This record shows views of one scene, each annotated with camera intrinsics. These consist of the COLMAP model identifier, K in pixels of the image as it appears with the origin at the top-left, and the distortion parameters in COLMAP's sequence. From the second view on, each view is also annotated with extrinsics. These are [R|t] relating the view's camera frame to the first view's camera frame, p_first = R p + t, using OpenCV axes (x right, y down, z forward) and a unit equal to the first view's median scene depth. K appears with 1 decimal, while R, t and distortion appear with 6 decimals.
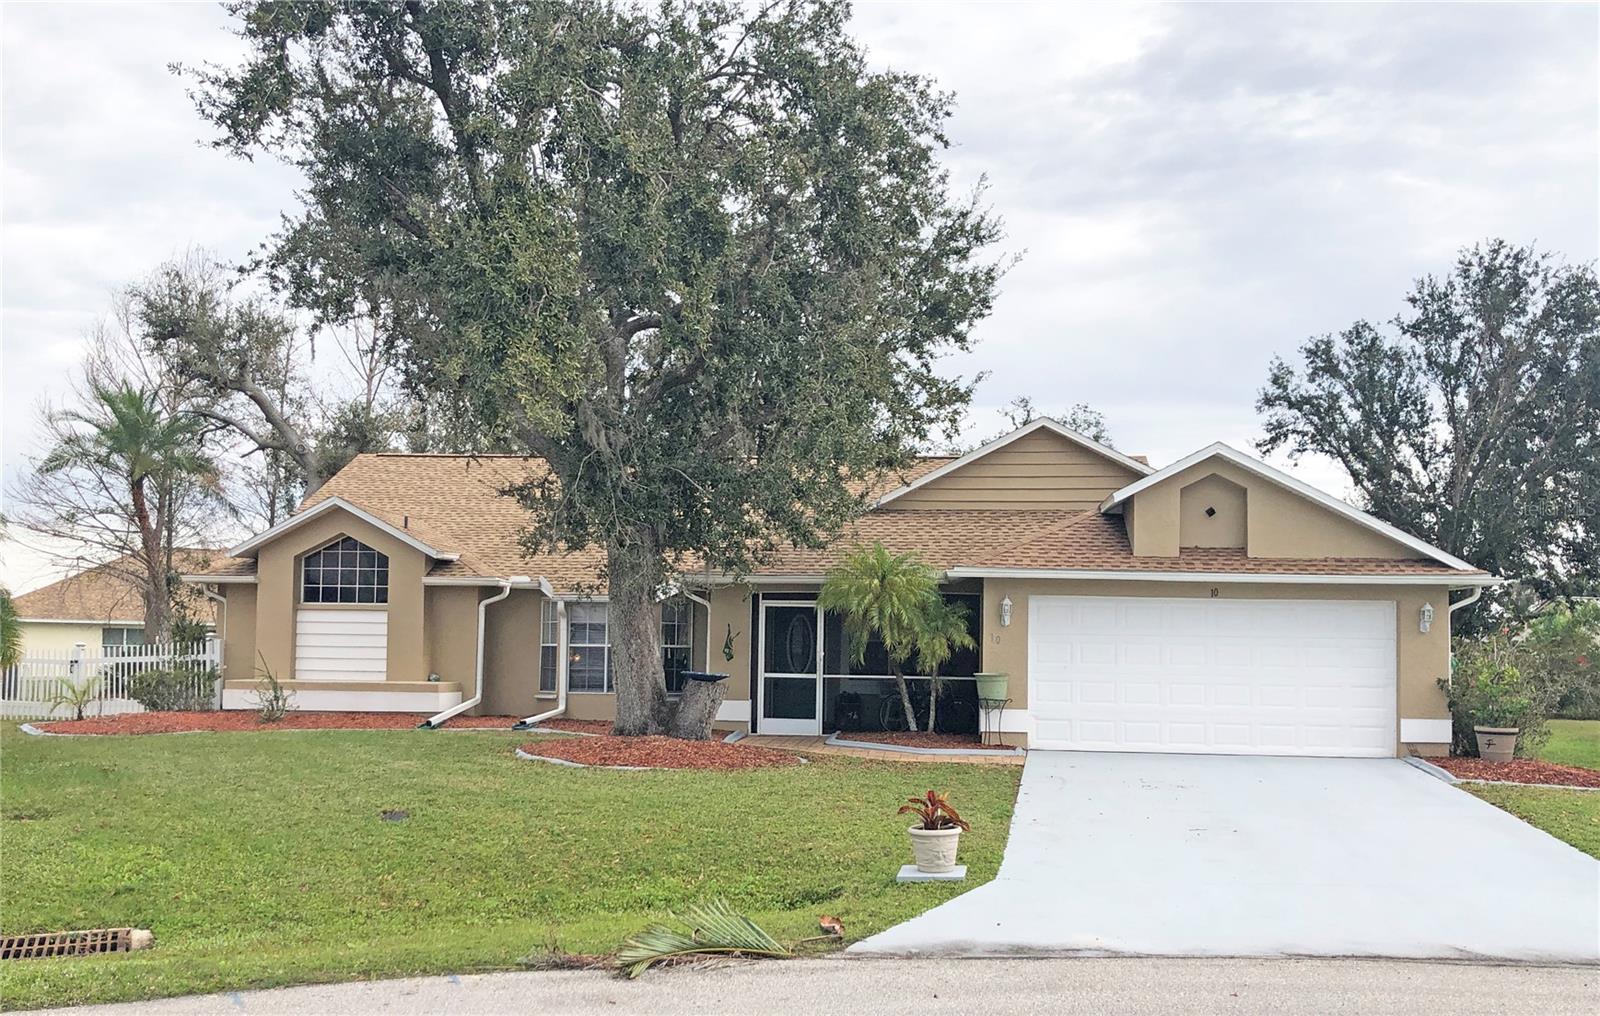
lens RADIAL K [[1511.9, 0, 798.4], [0, 1511.9, 557.3], [0, 0, 1]] dist [0.027462, 0.000000]
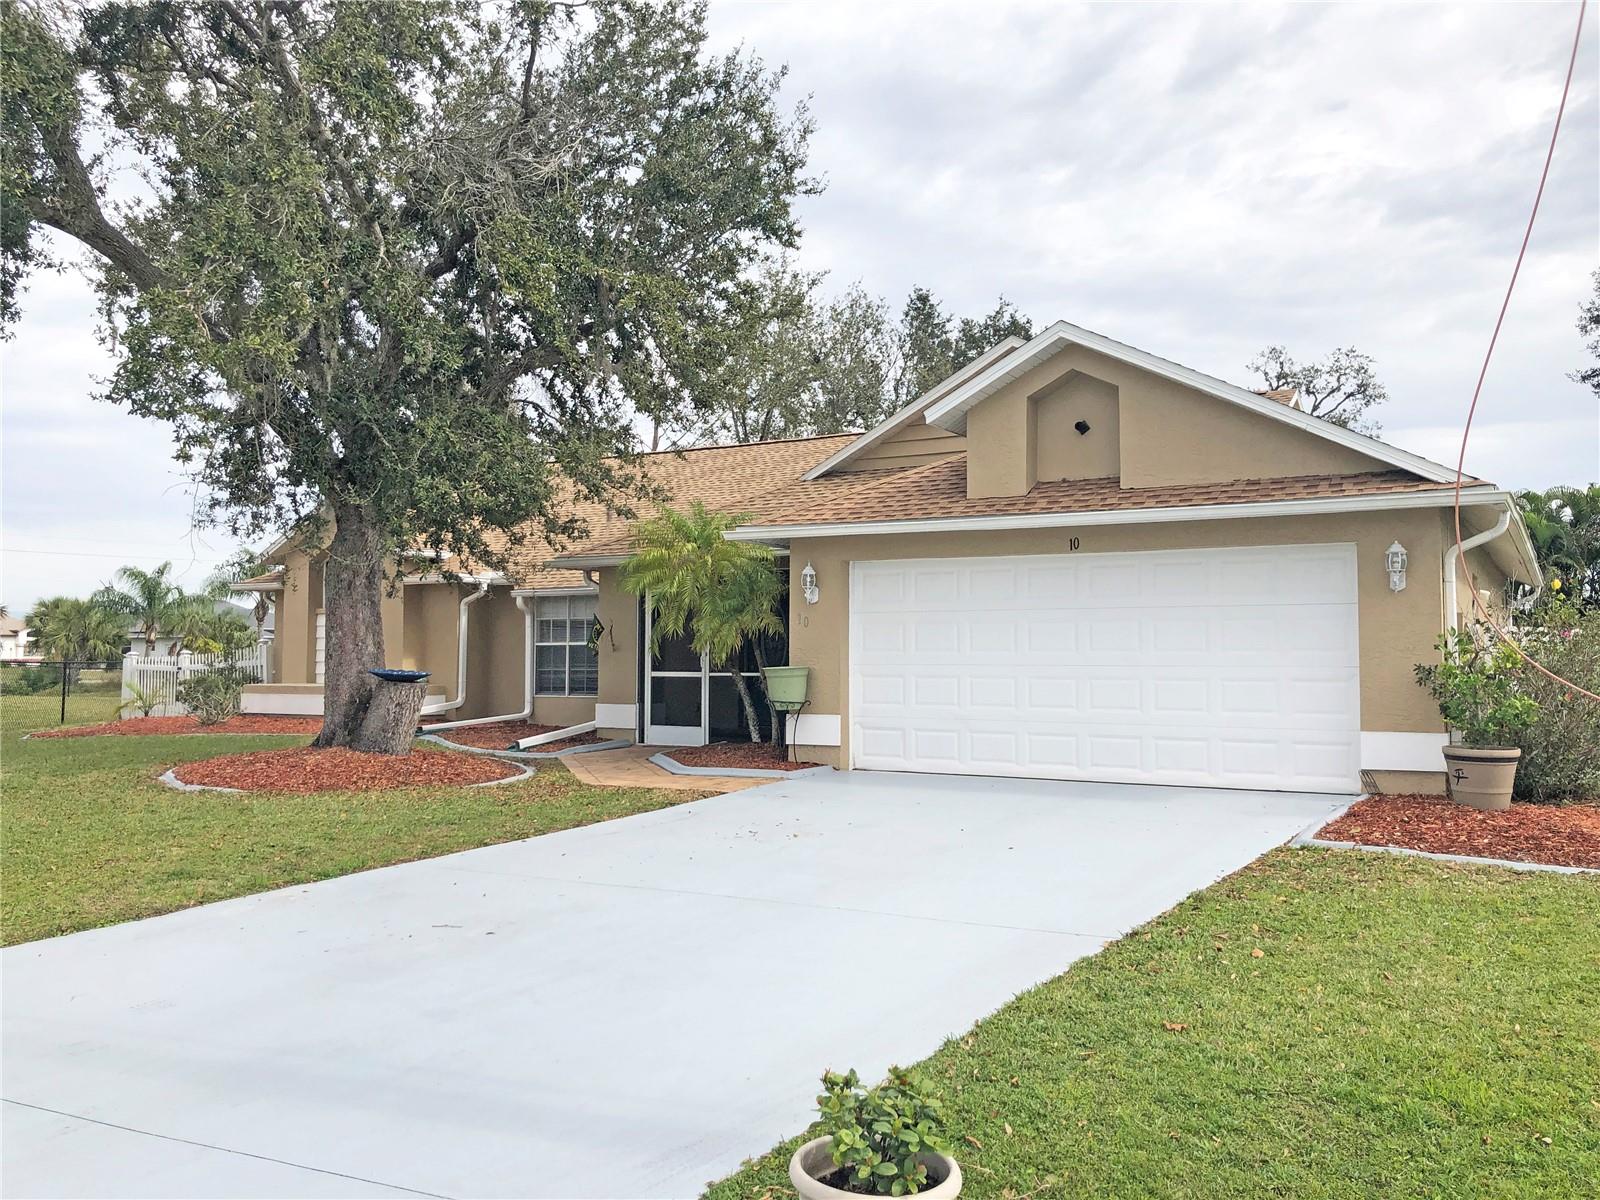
lens RADIAL K [[1328.1, 0, 816.9], [0, 1328.1, 598.6], [0, 0, 1]] dist [0.021967, -0.012766]
pose [[0.916798, -0.033329, -0.397957, 0.357456], [0.039322, 0.999203, 0.006905, 0.034802], [0.397409, -0.021979, 0.917378, 0.362612]]
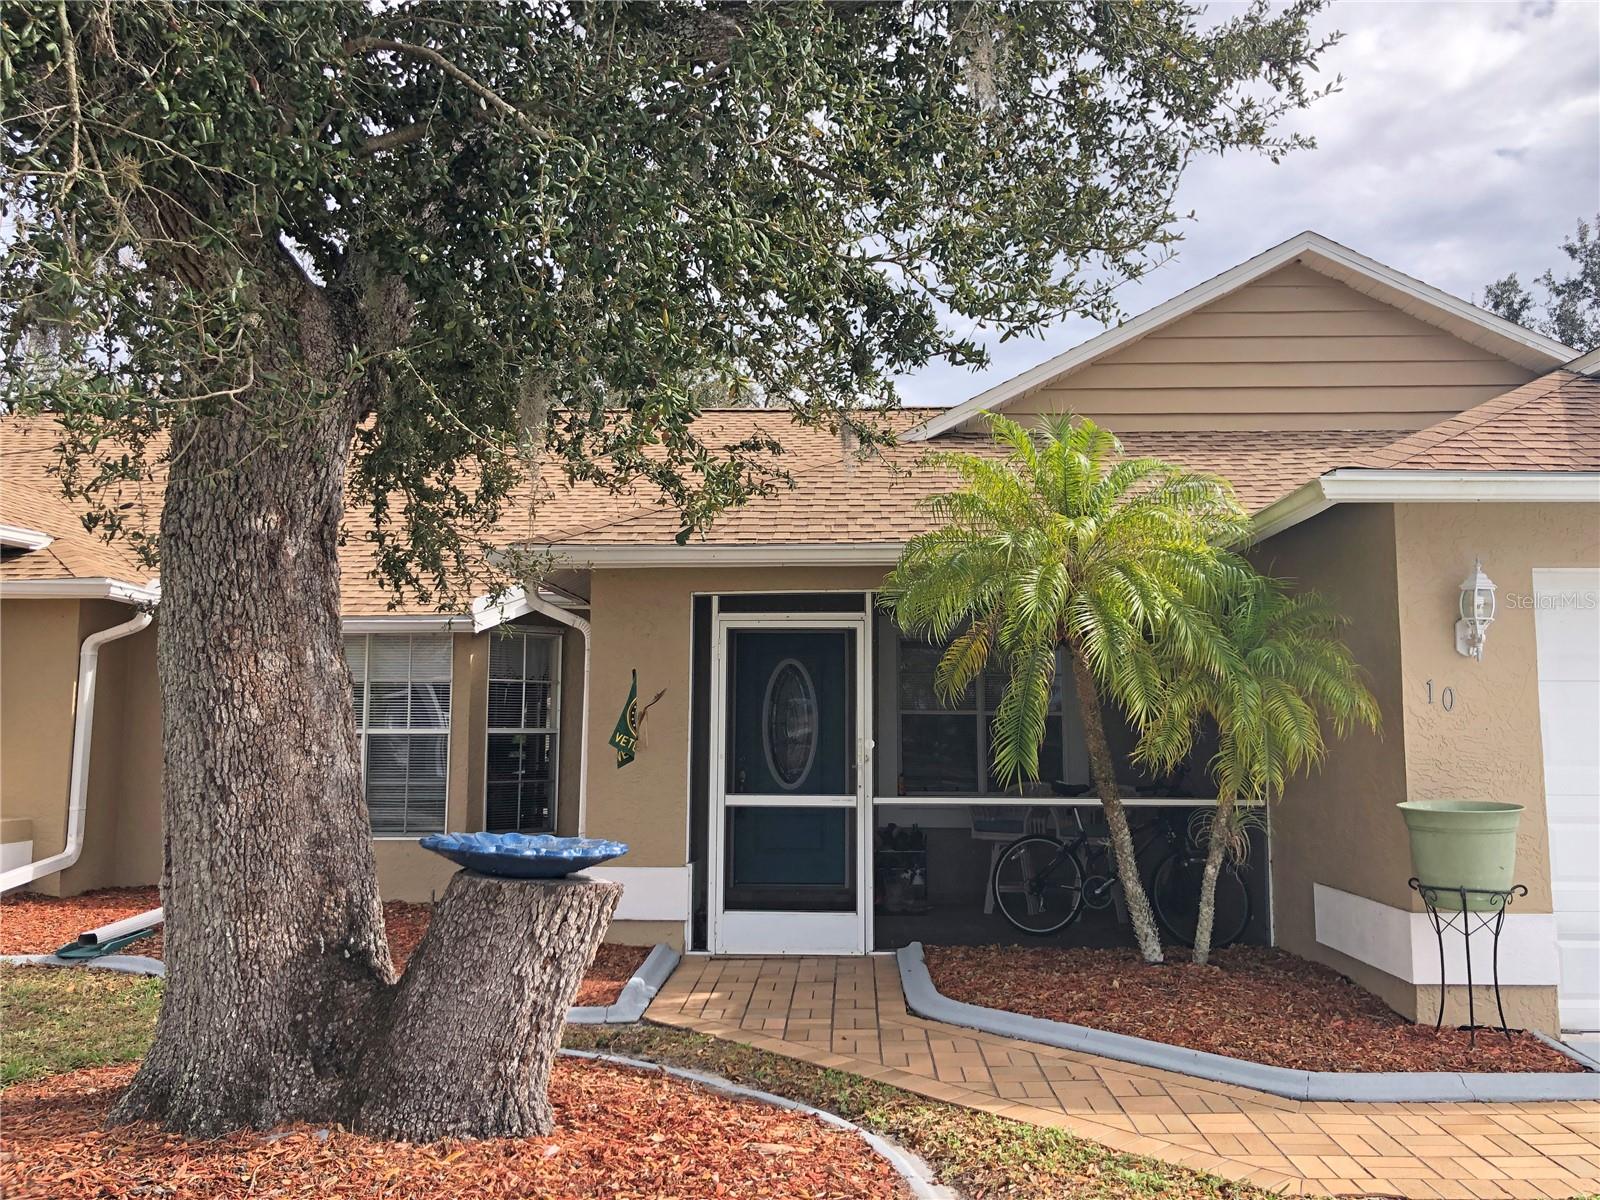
lens RADIAL K [[1328.1, 0, 824.7], [0, 1328.1, 577.3], [0, 0, 1]] dist [0.021967, -0.012766]
pose [[0.996374, -0.002755, 0.085035, -0.026128], [0.007292, 0.998563, -0.053093, 0.038155], [-0.084767, 0.053521, 0.994962, 0.648592]]
